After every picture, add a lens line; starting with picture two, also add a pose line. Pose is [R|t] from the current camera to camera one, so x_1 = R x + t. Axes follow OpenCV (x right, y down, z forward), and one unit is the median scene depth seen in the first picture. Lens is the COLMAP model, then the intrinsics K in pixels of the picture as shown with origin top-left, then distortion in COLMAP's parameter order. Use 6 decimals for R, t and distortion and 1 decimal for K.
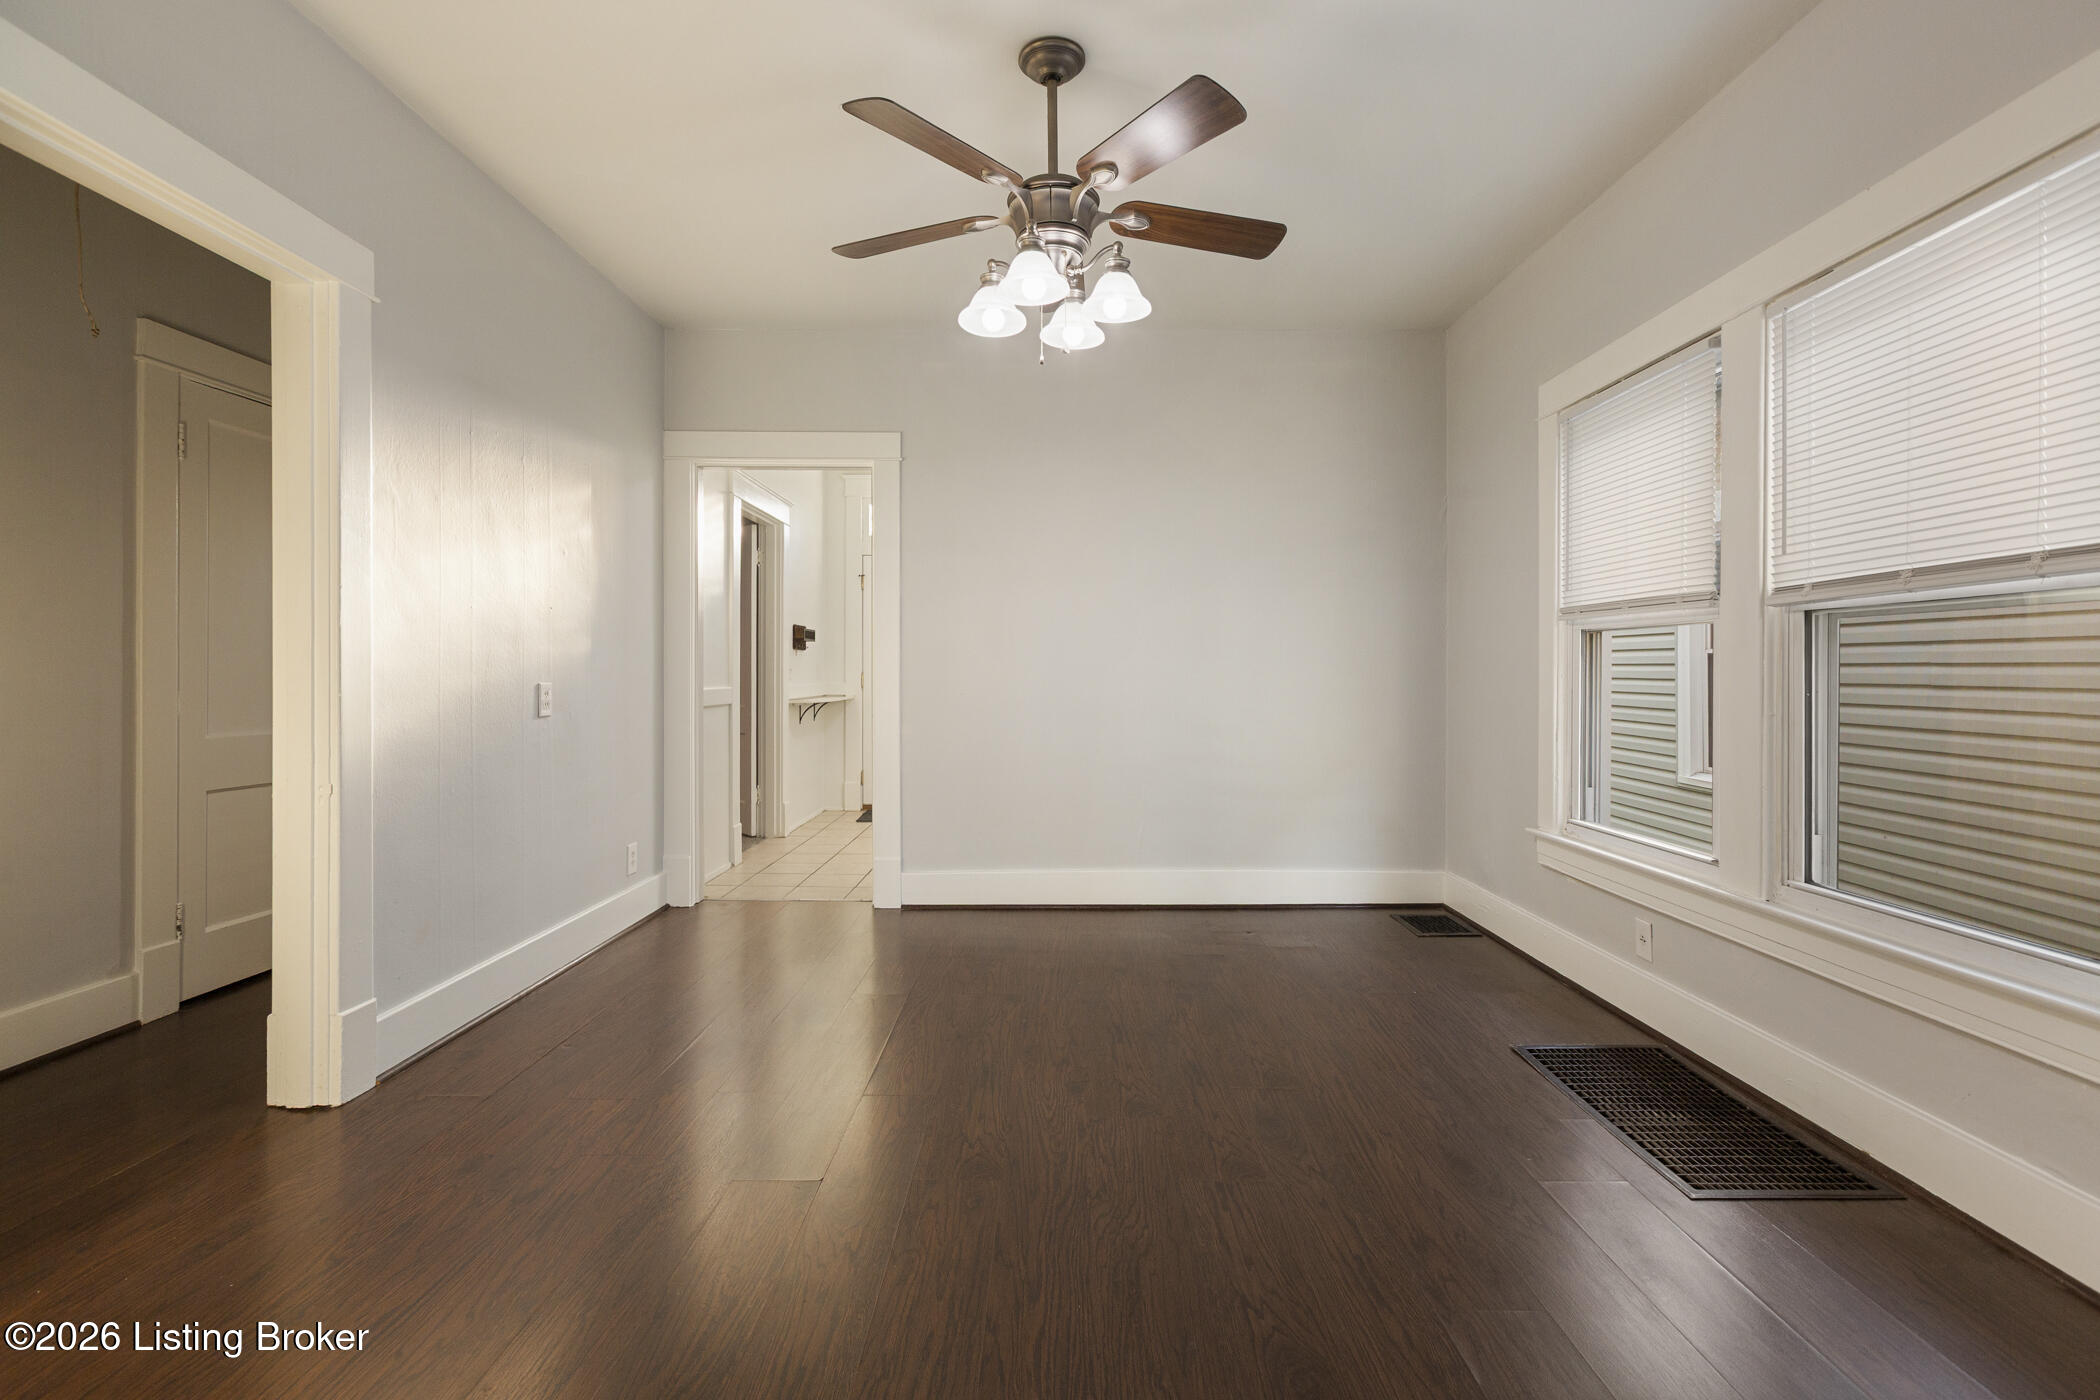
lens RADIAL K [[958.3, 0, 1049.9], [0, 958.3, 679.1], [0, 0, 1]] dist [0.001868, 0.000065]
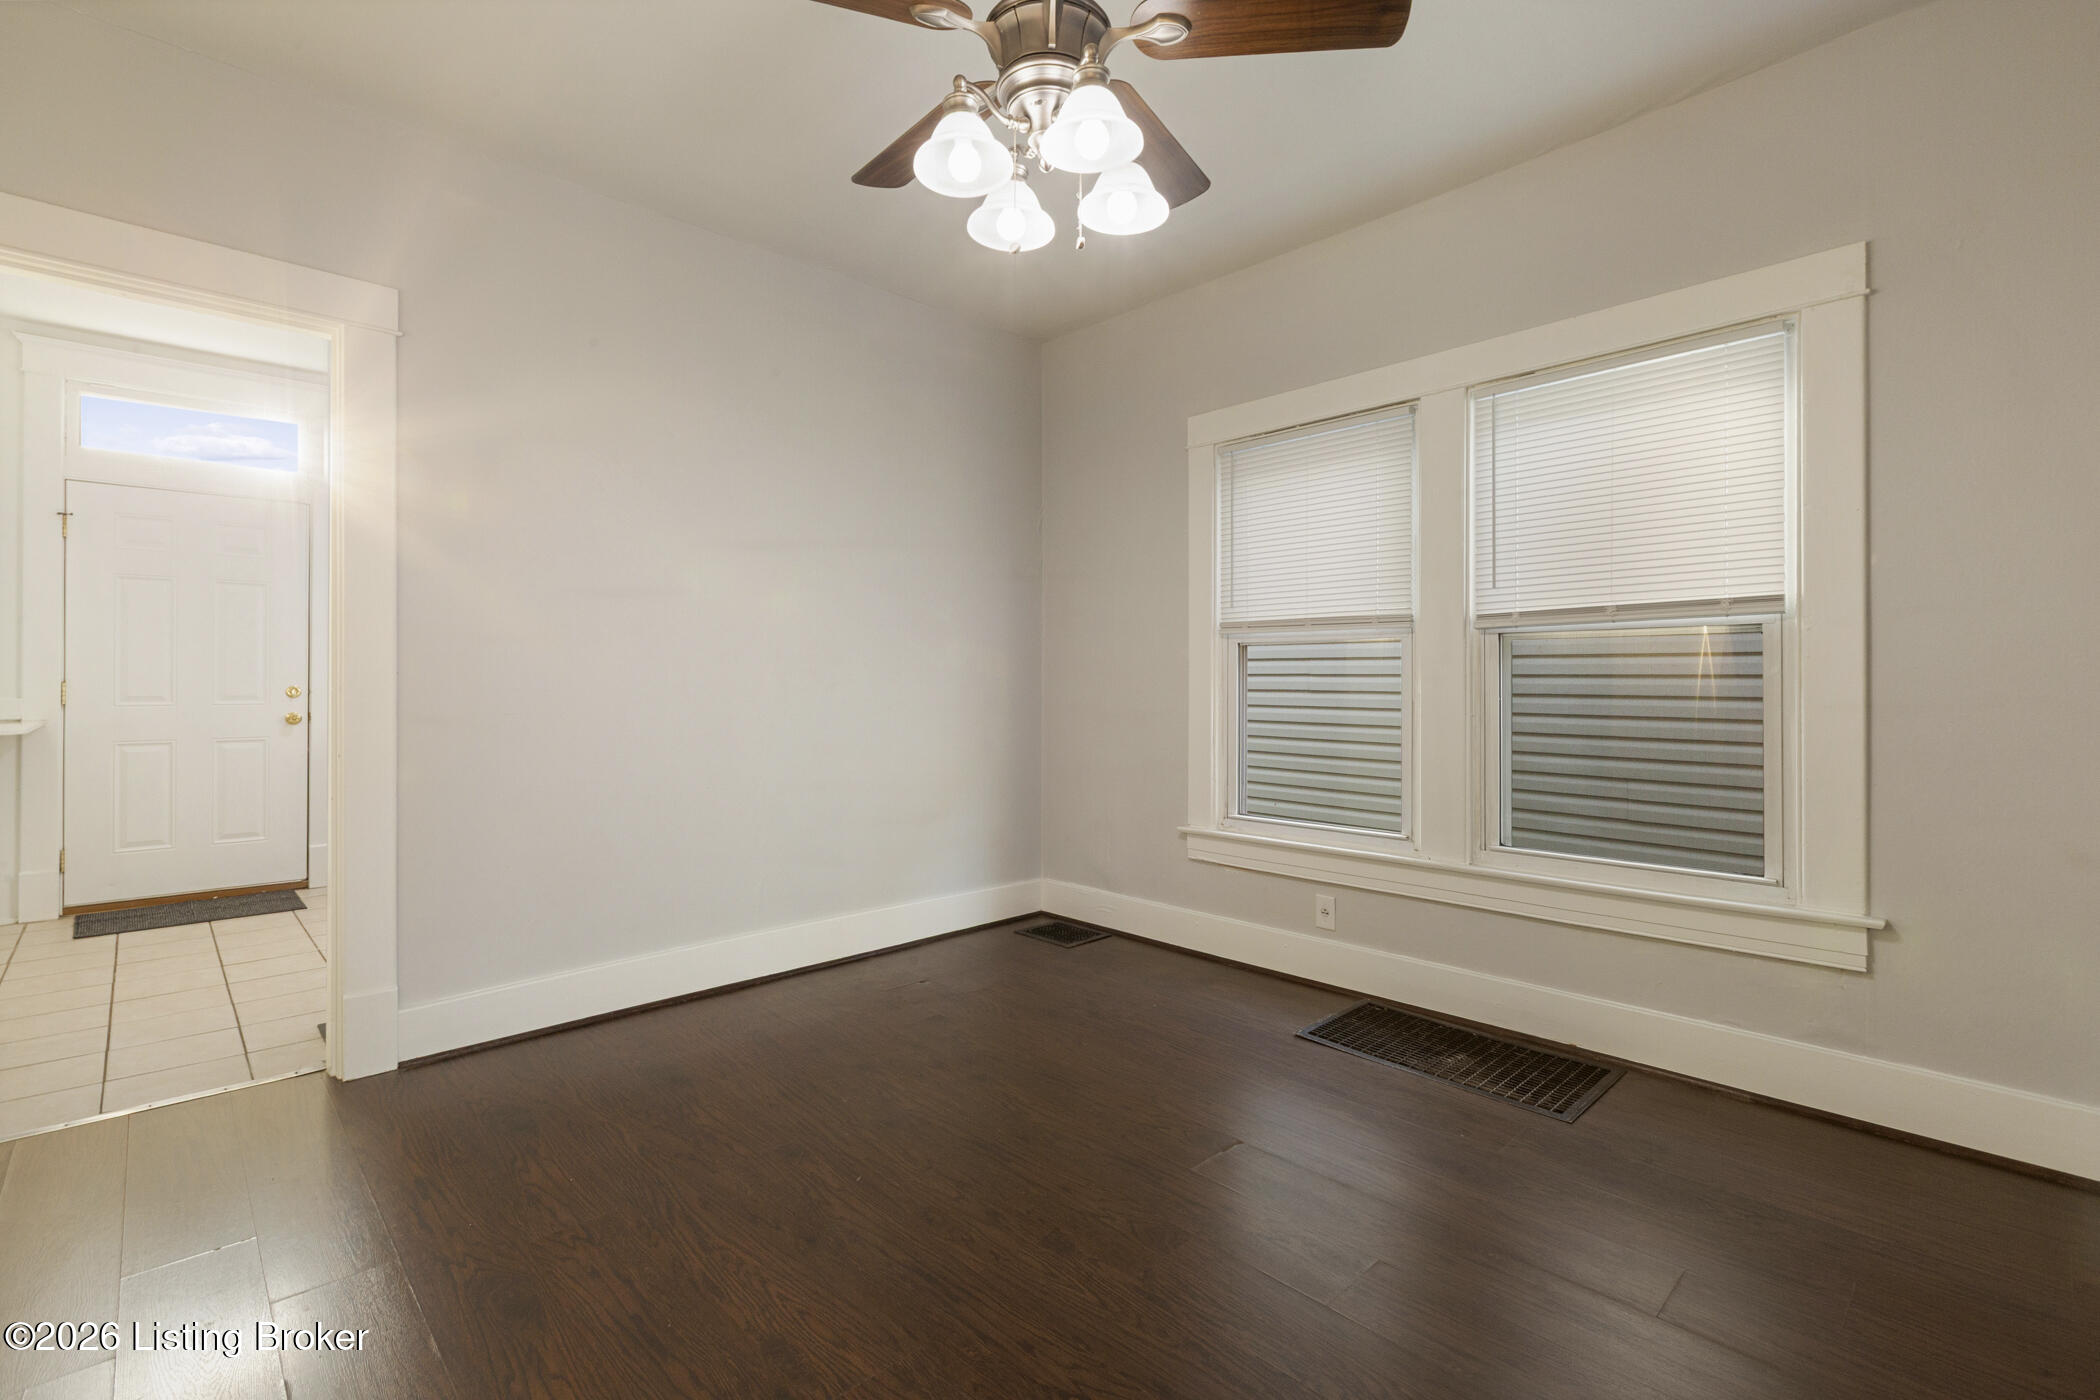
lens RADIAL K [[958.3, 0, 1095.8], [0, 958.3, 669.6], [0, 0, 1]] dist [0.001868, 0.000065]
pose [[0.705121, 0.011214, 0.708999, -0.415306], [0.002557, 0.999828, -0.018356, -0.000144], [-0.709083, 0.014756, 0.704971, 0.396169]]
